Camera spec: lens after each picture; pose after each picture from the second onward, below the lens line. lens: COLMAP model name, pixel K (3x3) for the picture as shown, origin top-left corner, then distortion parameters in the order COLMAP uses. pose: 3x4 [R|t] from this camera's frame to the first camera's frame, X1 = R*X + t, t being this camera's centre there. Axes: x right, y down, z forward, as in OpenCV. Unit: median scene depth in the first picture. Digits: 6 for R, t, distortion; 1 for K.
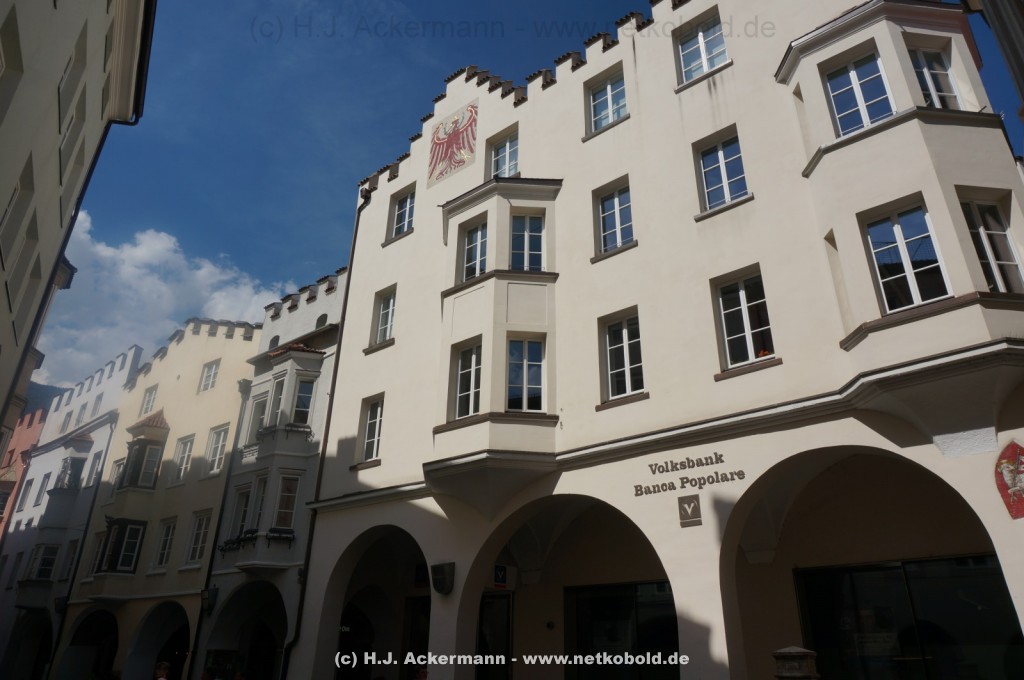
lens RADIAL K [[677.2, 0, 509.6], [0, 677.2, 337.9], [0, 0, 1]] dist [-0.049159, 0.019580]
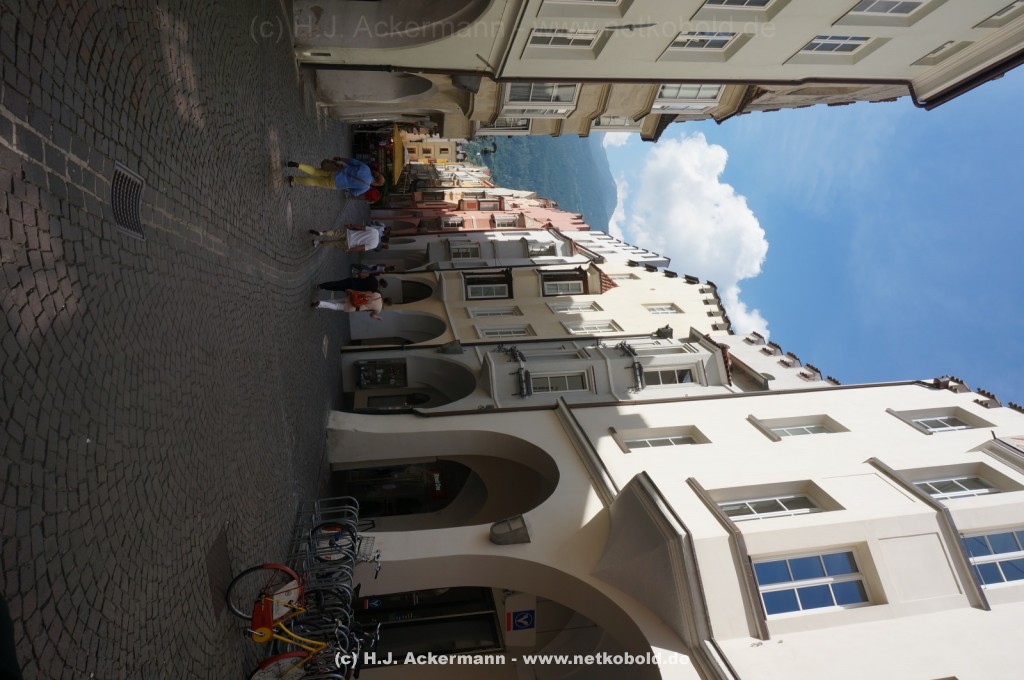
lens RADIAL K [[677.2, 0, 509.6], [0, 677.2, 337.9], [0, 0, 1]] dist [-0.049159, 0.019580]
pose [[0.144507, 0.836175, -0.529084, 0.089390], [-0.931539, 0.295280, 0.212238, 0.084837], [0.333696, 0.462192, 0.821599, 0.172531]]
